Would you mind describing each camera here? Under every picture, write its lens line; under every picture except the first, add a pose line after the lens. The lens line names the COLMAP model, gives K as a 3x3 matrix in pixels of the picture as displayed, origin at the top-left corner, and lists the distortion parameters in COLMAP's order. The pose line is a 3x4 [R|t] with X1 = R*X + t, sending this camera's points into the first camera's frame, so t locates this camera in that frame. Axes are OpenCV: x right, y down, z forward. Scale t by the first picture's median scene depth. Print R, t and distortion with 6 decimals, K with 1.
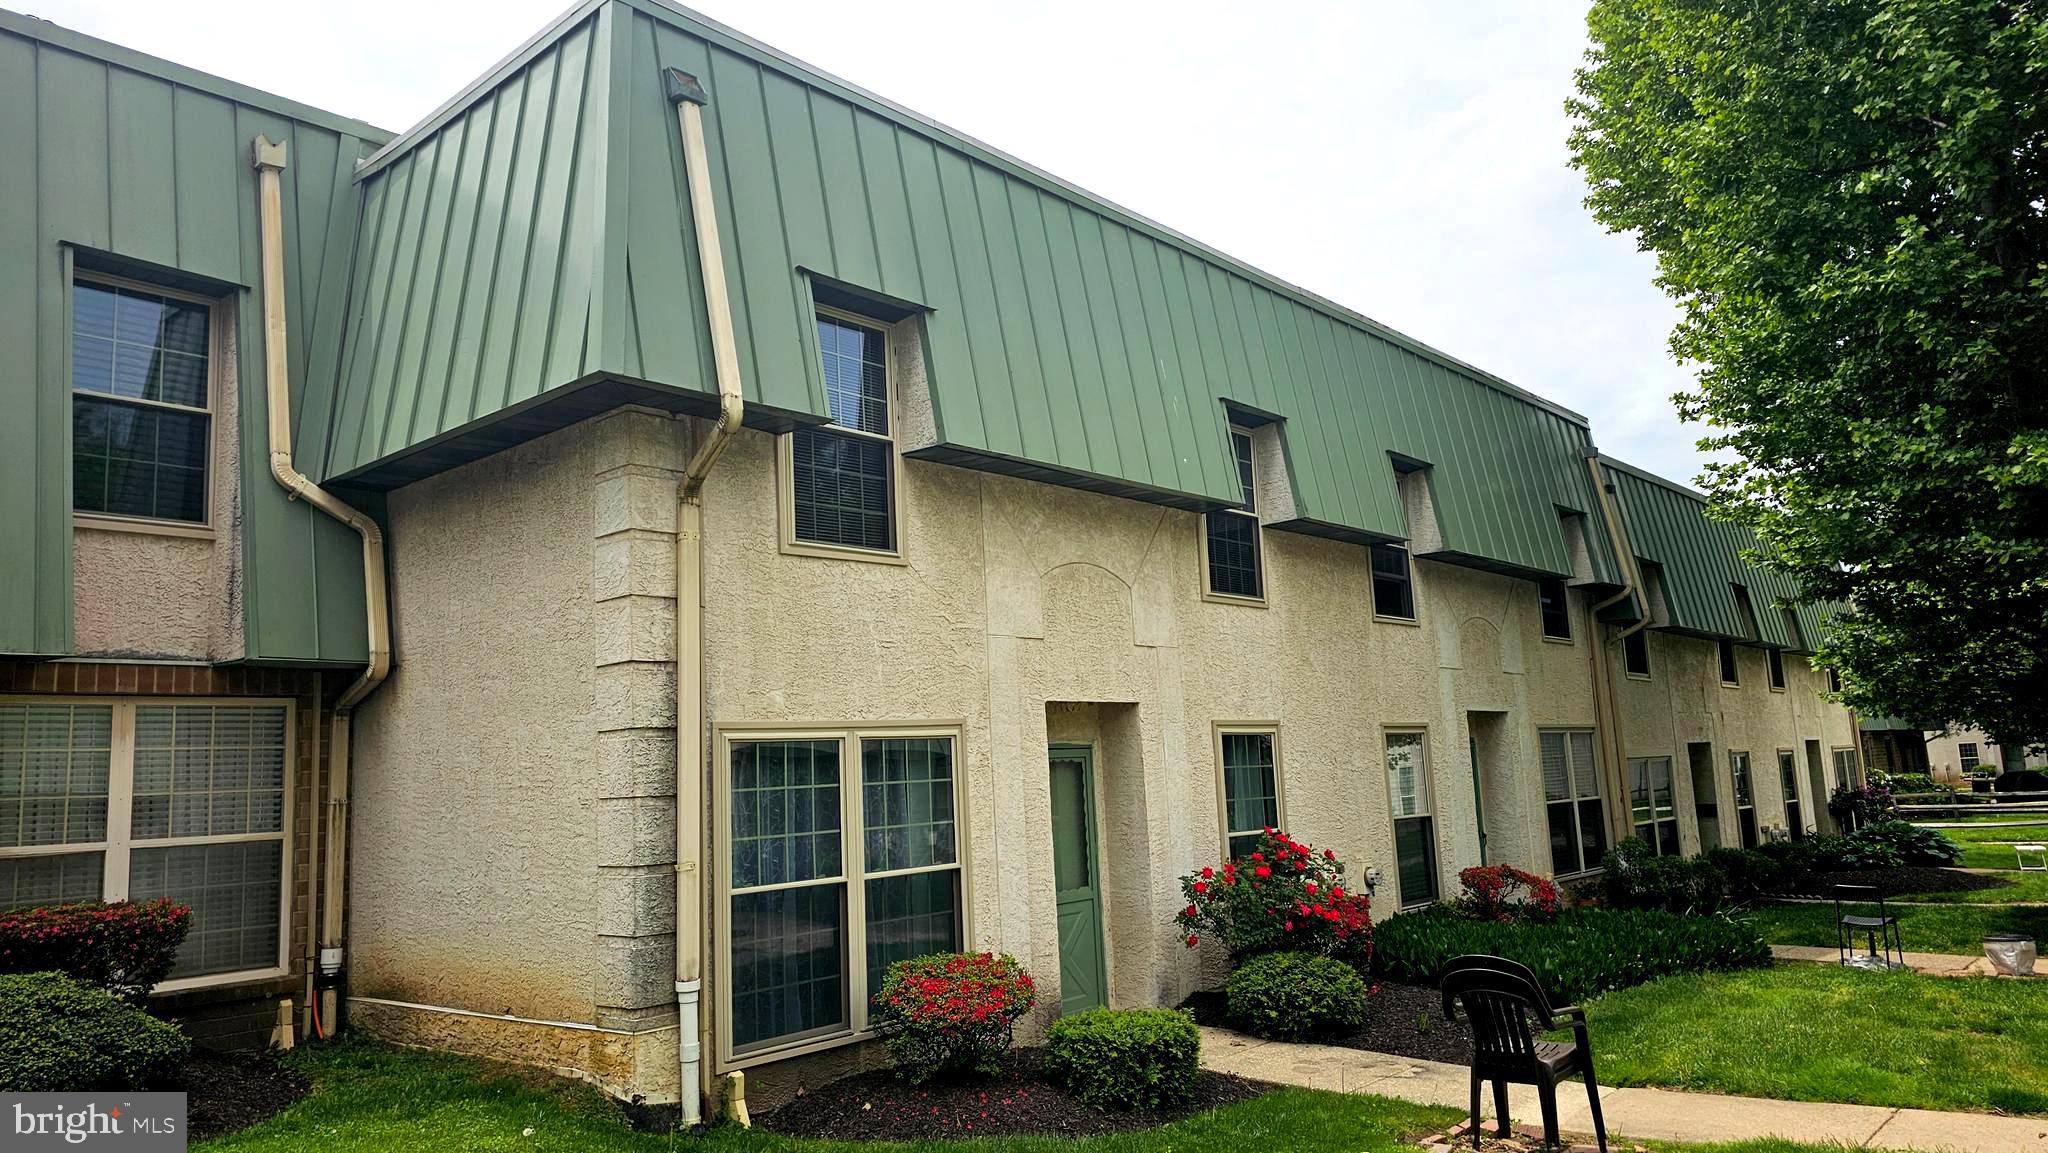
lens RADIAL K [[1366.4, 0, 1017.0], [0, 1366.4, 587.0], [0, 0, 1]] dist [0.054674, -0.044748]
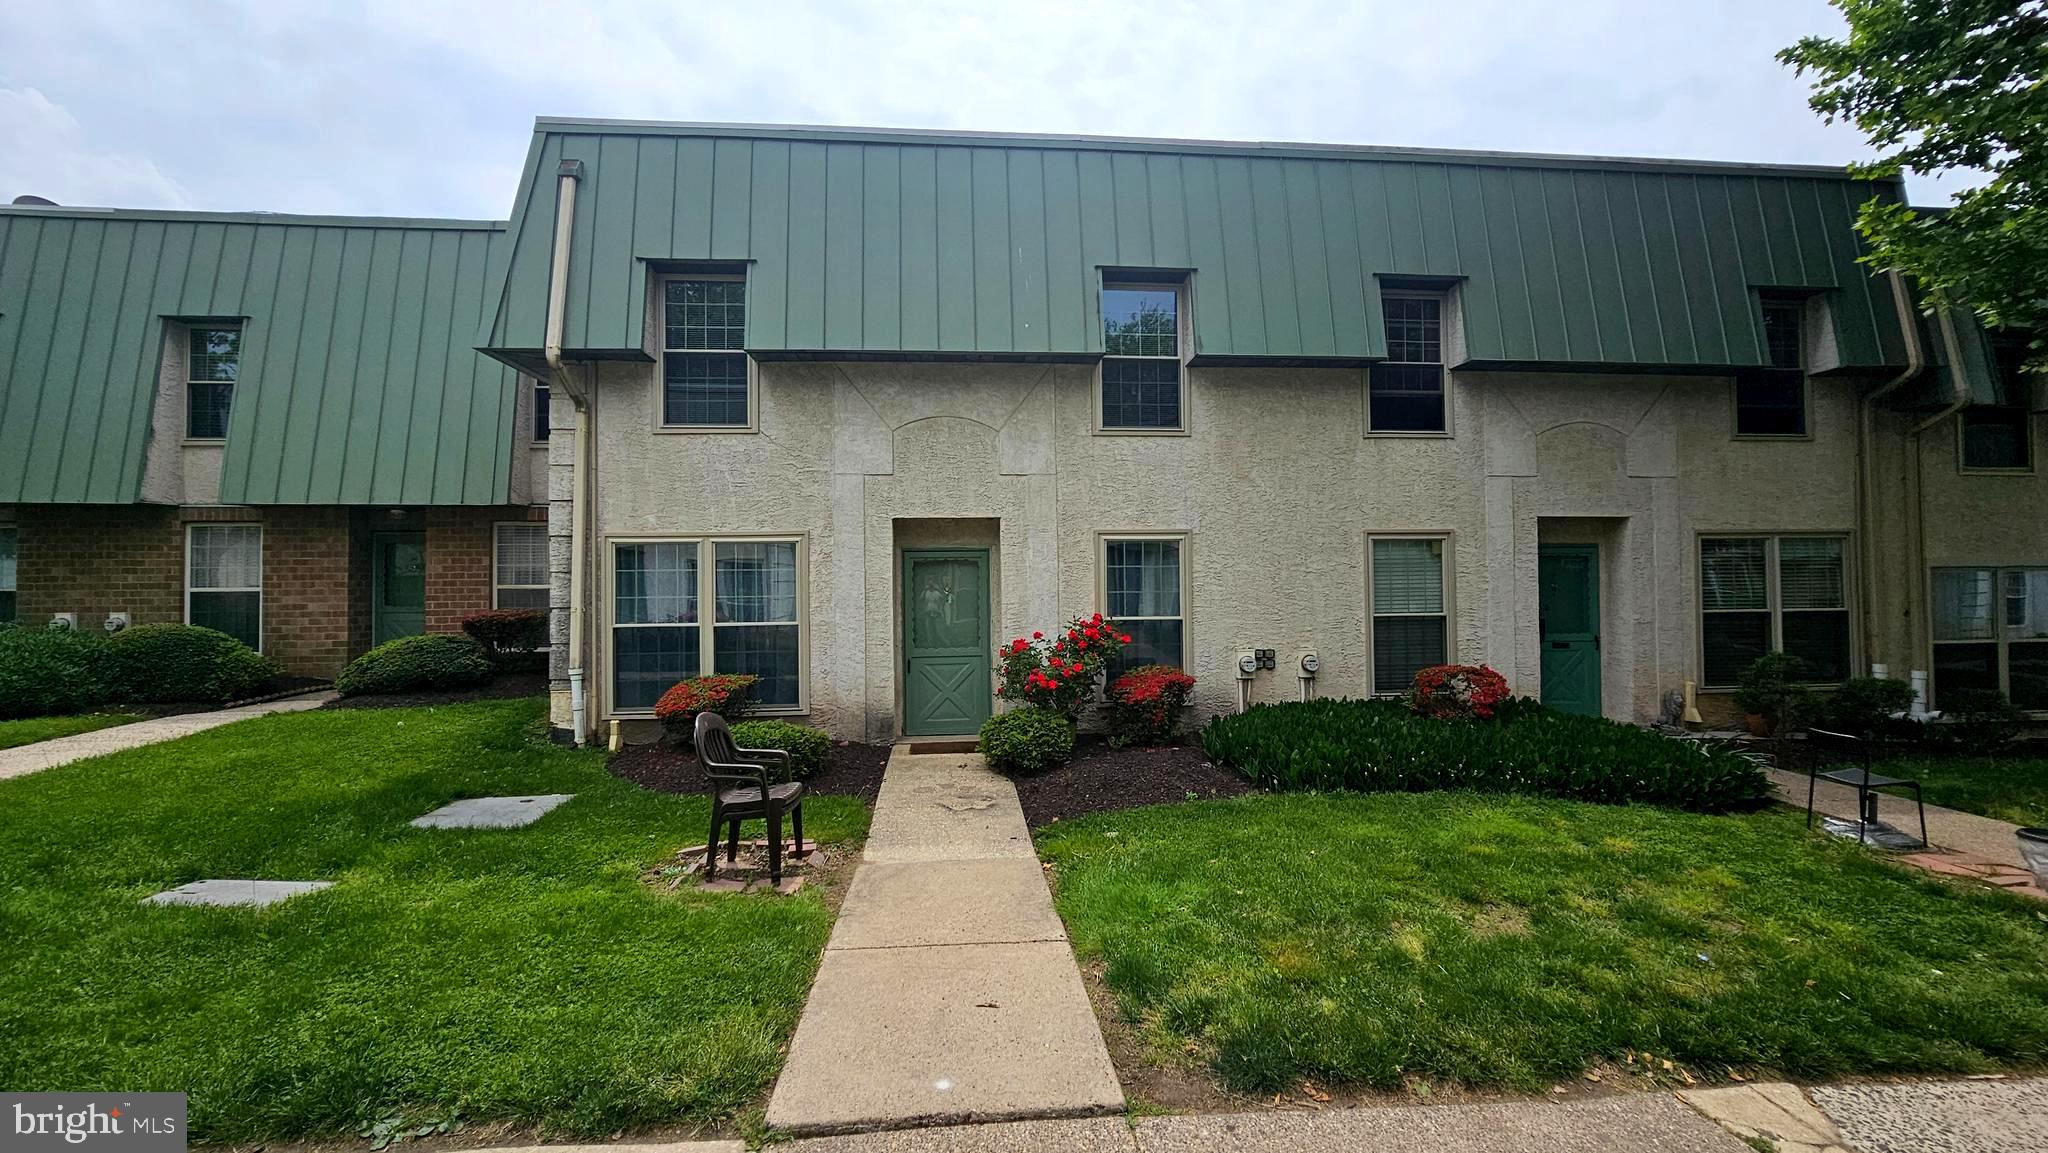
lens RADIAL K [[608.0, 0, 1025.2], [0, 608.0, 562.1], [0, 0, 1]] dist [-0.005089, 0.000179]
pose [[0.712208, 0.030799, -0.701293, 0.450987], [0.073510, 0.990272, 0.118144, 0.050896], [0.698109, -0.135695, 0.703015, 0.503523]]
